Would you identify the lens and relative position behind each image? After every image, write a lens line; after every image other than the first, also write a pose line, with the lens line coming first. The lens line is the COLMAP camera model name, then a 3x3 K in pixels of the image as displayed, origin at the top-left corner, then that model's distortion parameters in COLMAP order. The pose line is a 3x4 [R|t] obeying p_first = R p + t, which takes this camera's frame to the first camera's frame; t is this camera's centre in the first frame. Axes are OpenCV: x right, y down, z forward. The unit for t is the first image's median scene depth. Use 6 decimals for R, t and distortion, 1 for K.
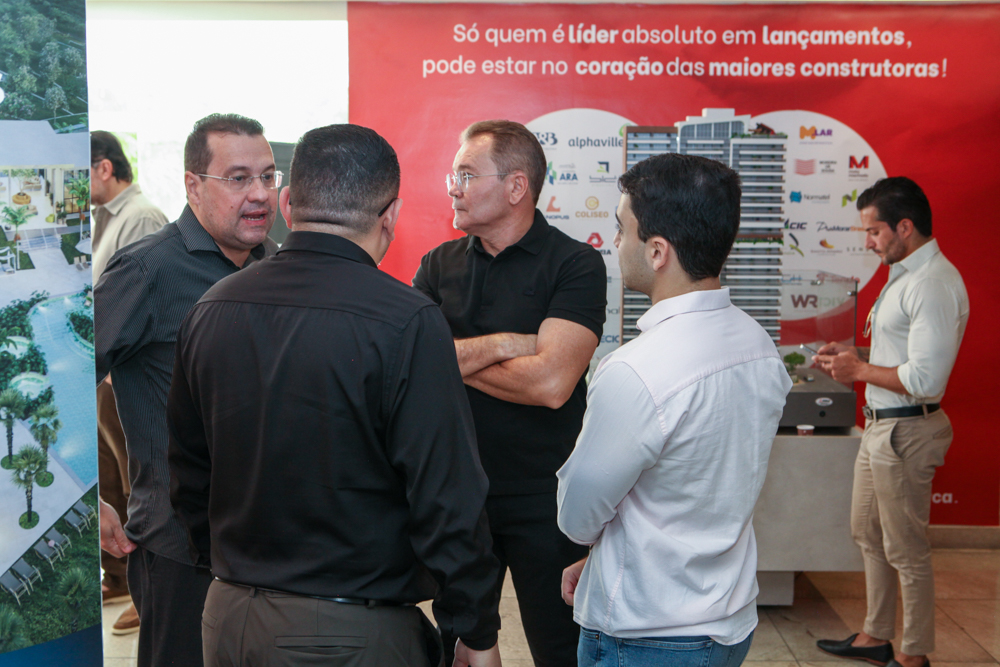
lens RADIAL K [[1265.1, 0, 506.3], [0, 1265.1, 326.7], [0, 0, 1]] dist [0.012486, 0.000000]
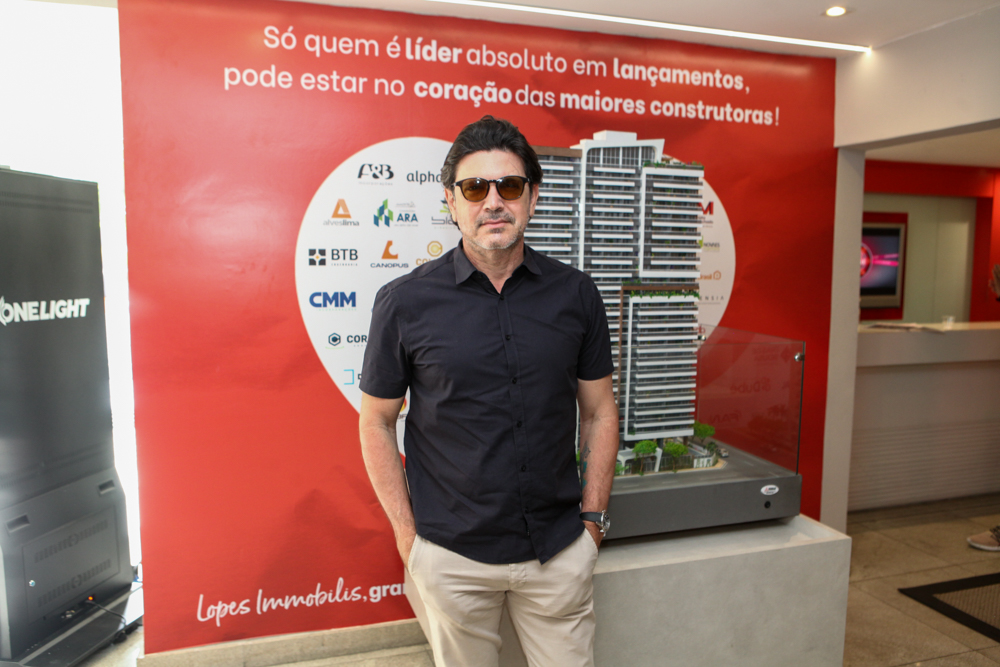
lens RADIAL K [[790.5, 0, 504.4], [0, 790.5, 330.9], [0, 0, 1]] dist [-0.088365, 0.081090]
pose [[0.947140, -0.029236, 0.319485, -0.059924], [0.030397, 0.999537, 0.001350, -0.042058], [-0.319376, 0.008433, 0.947590, 0.487085]]
